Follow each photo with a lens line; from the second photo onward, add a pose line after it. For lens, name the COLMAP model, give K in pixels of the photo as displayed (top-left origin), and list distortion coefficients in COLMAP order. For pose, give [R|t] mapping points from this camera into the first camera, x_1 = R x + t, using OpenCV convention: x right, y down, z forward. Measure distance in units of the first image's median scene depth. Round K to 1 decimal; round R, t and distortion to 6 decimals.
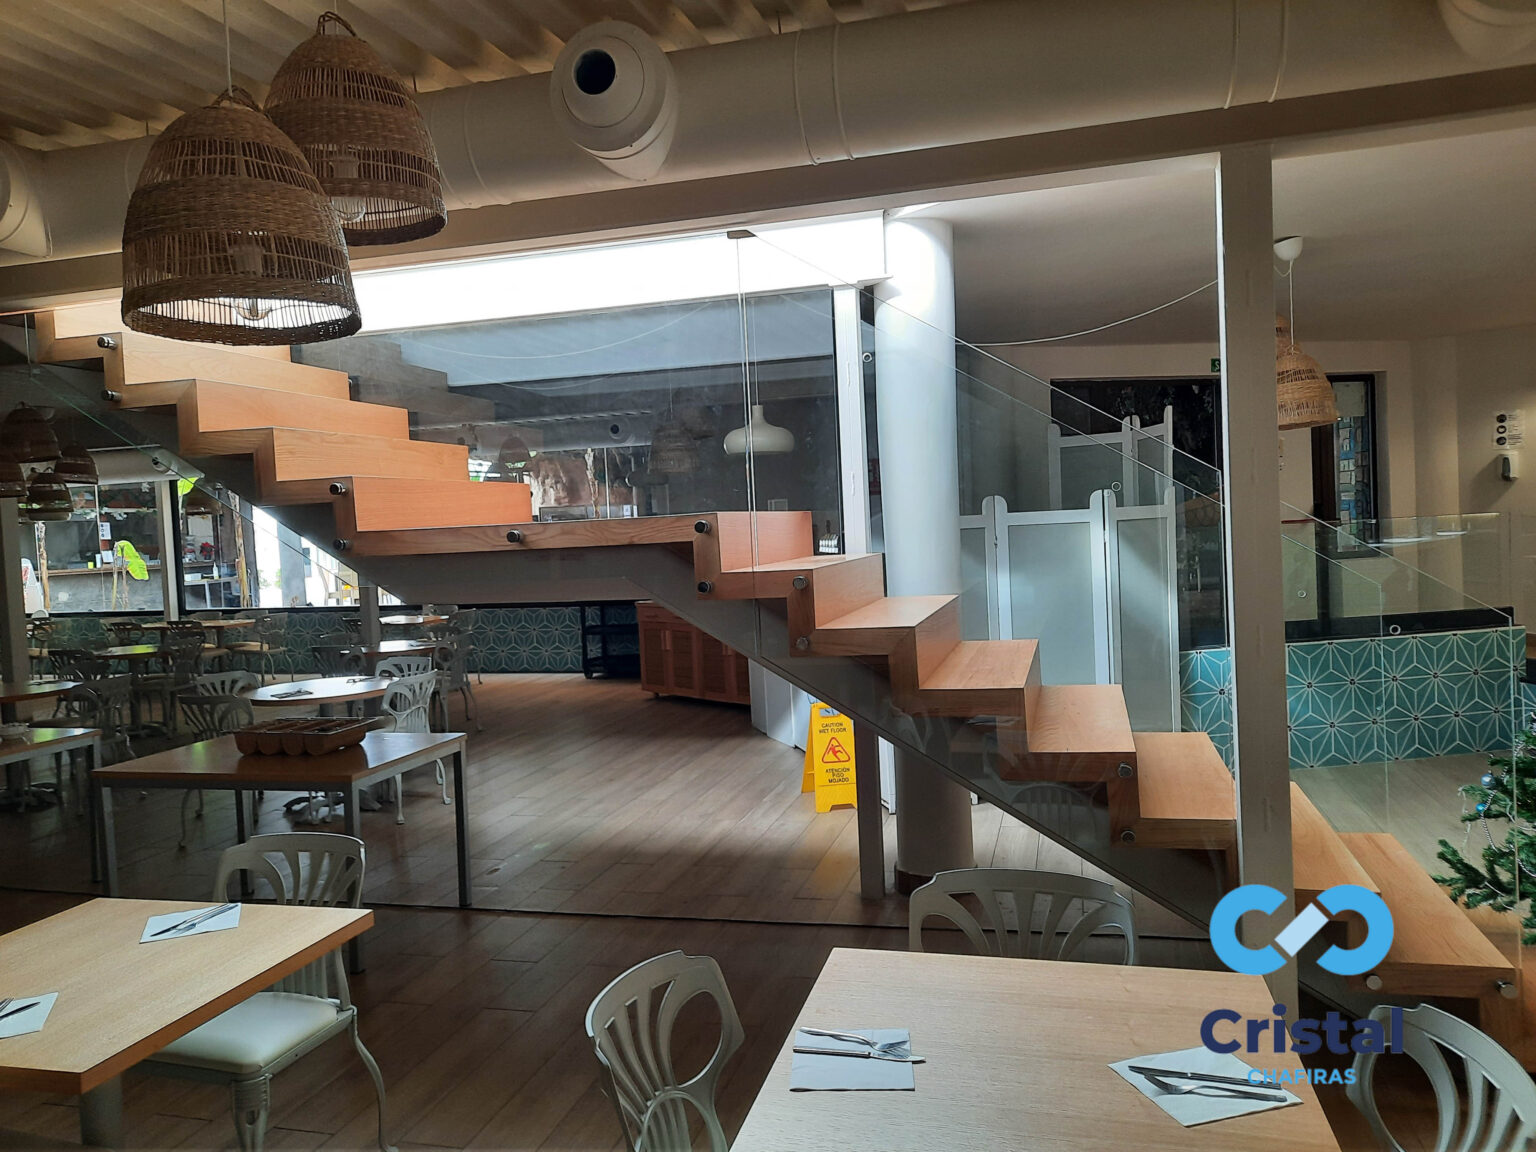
lens RADIAL K [[1119.6, 0, 764.2], [0, 1119.6, 573.9], [0, 0, 1]] dist [0.037250, -0.033512]
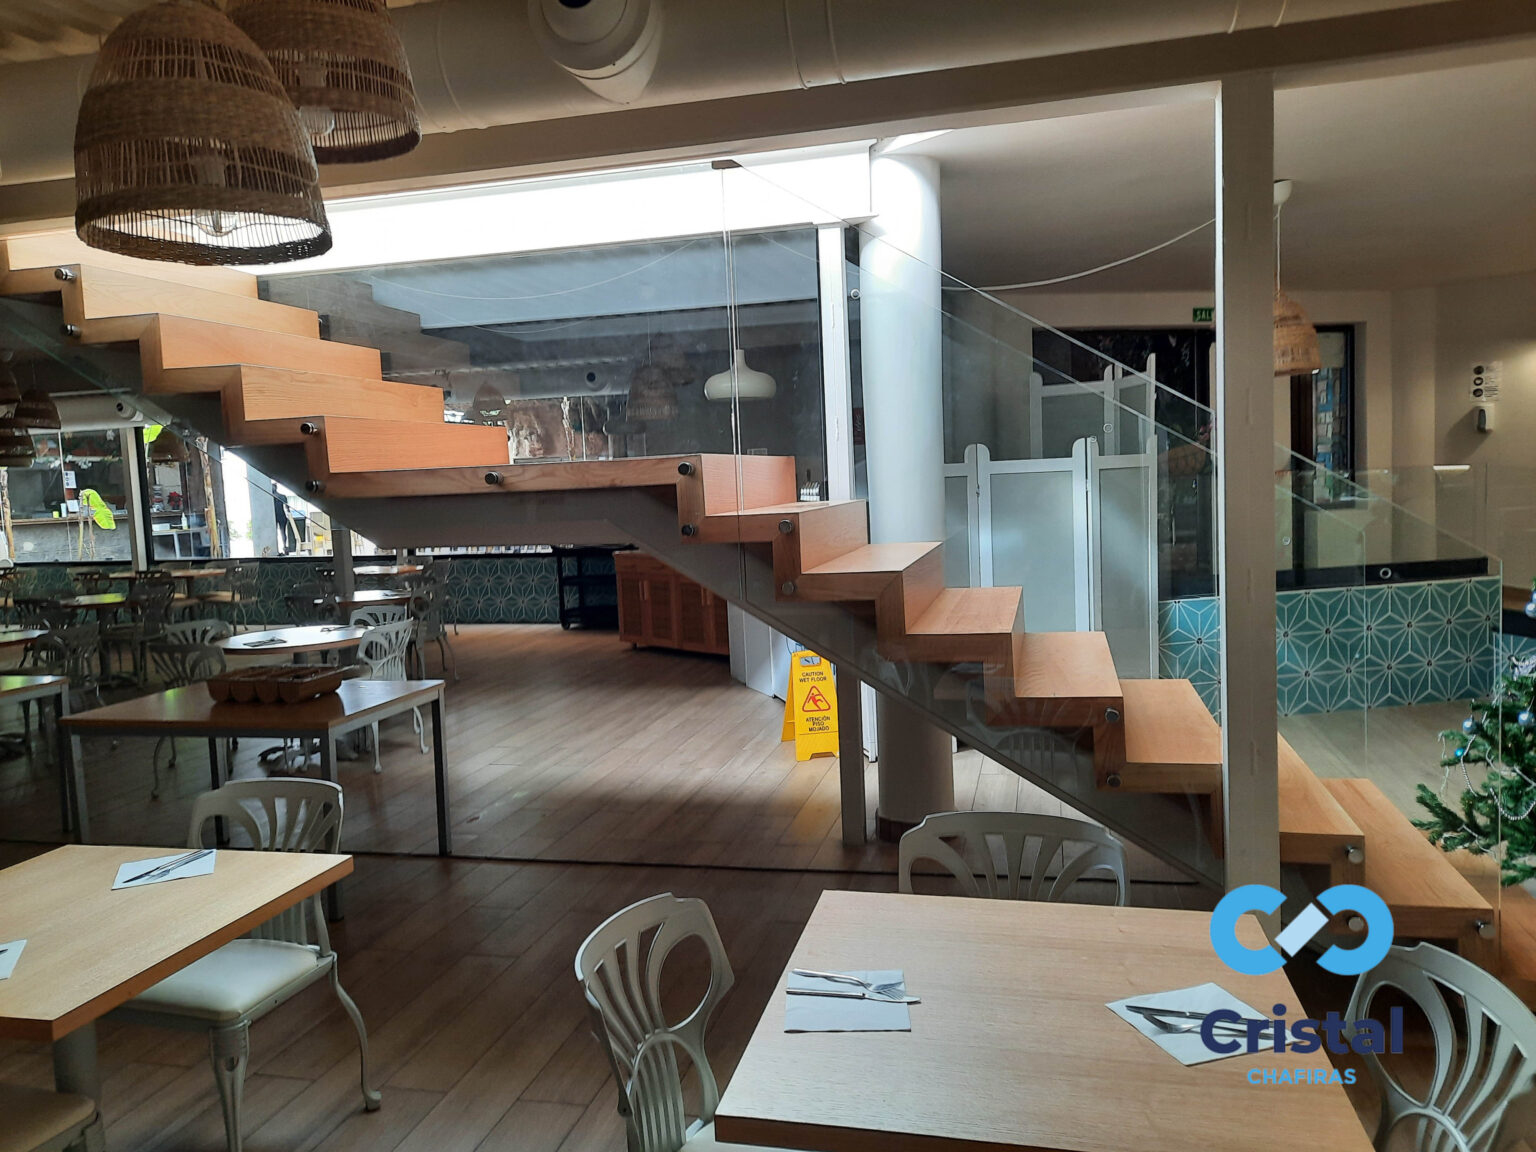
lens RADIAL K [[1119.6, 0, 765.1], [0, 1119.6, 573.6], [0, 0, 1]] dist [0.037250, -0.033512]
pose [[0.999757, 0.001652, 0.021977, -0.006076], [-0.002565, 0.999133, 0.041560, 0.007034], [-0.021889, -0.041607, 0.998894, 0.014188]]
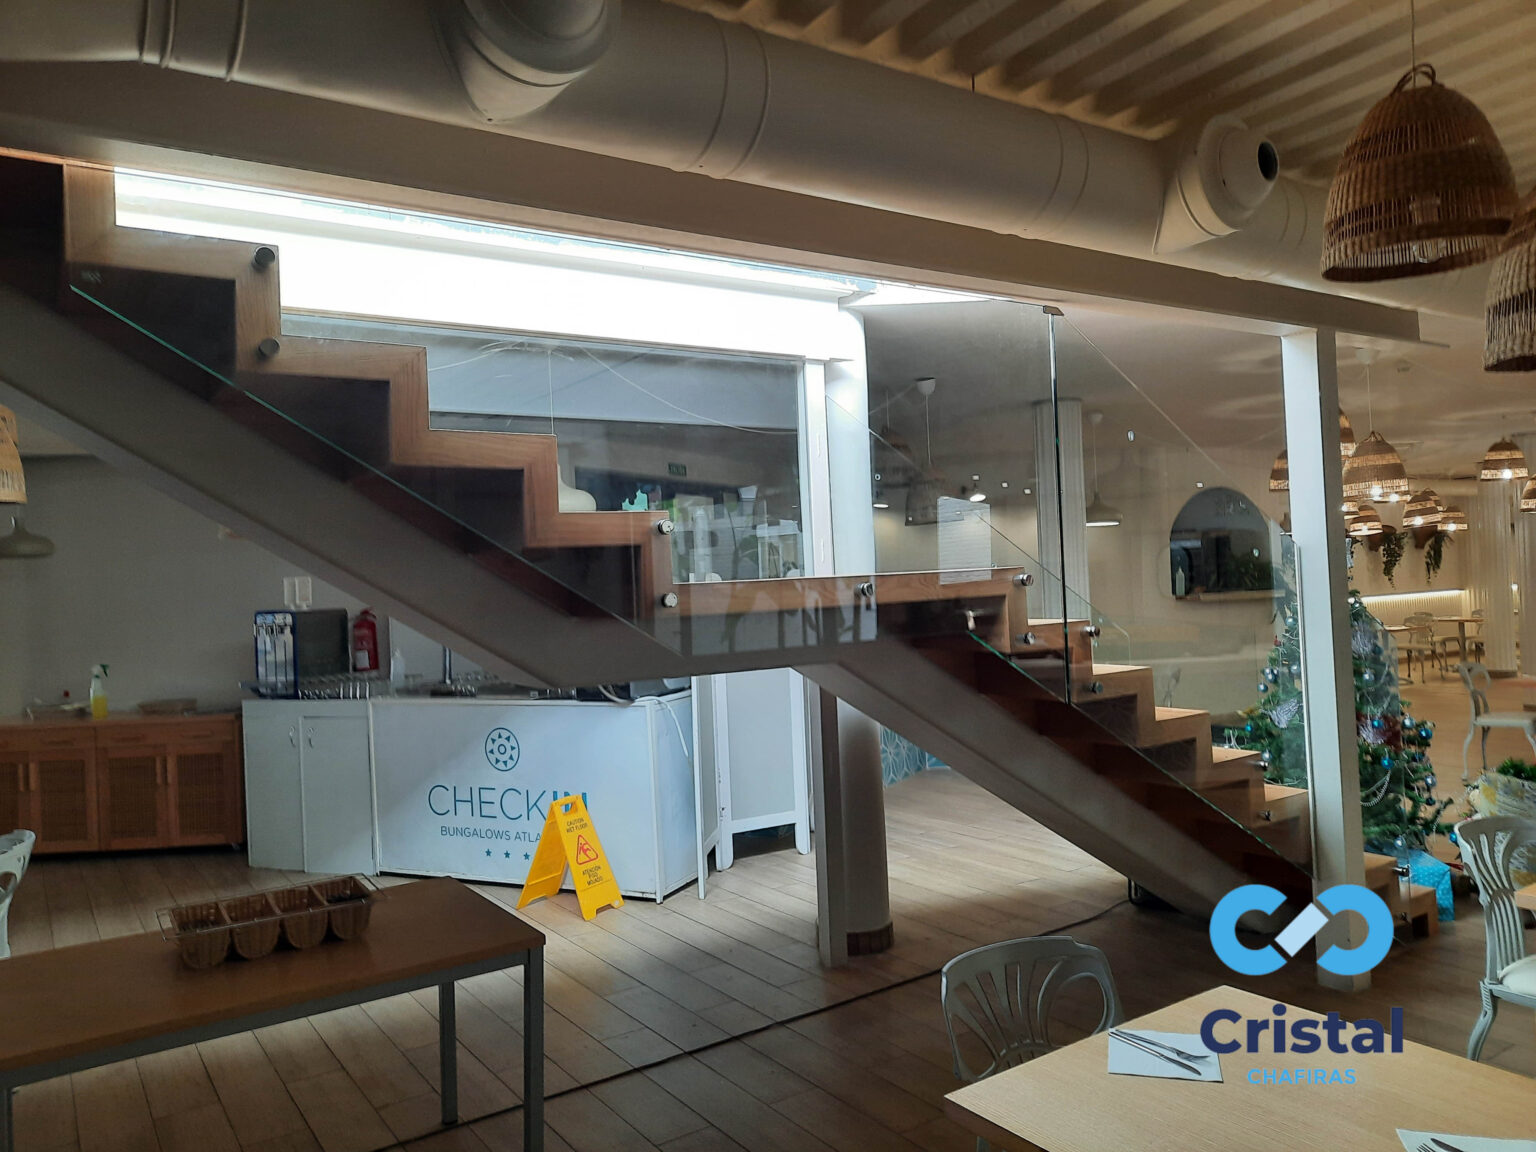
lens RADIAL K [[1119.6, 0, 764.8], [0, 1119.6, 566.8], [0, 0, 1]] dist [0.037250, -0.033512]
pose [[0.661473, 0.028281, 0.749436, -0.785937], [0.046676, 0.995799, -0.078775, 0.012247], [-0.748516, 0.087088, 0.657374, 0.403338]]
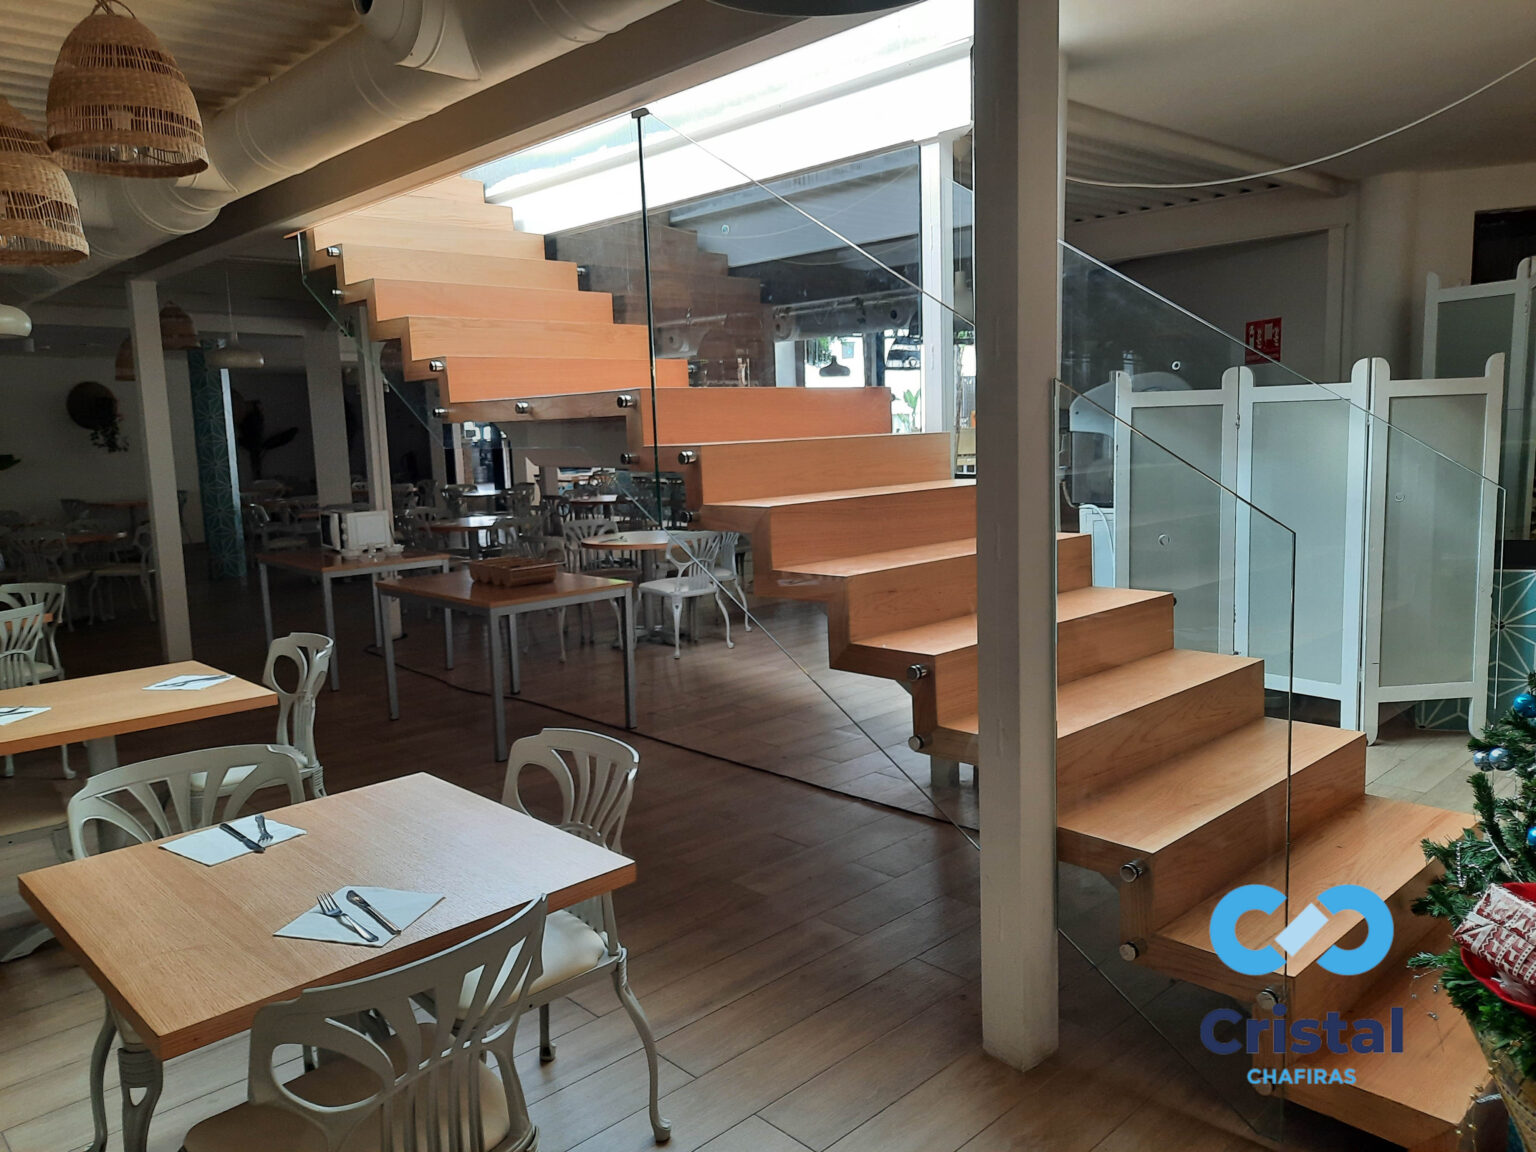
lens RADIAL K [[1119.6, 0, 768.3], [0, 1119.6, 576.4], [0, 0, 1]] dist [0.037250, -0.033512]
pose [[0.855806, 0.089482, -0.509499, 0.500028], [-0.029501, 0.991765, 0.124628, -0.011643], [0.516456, -0.091627, 0.851398, 0.115174]]
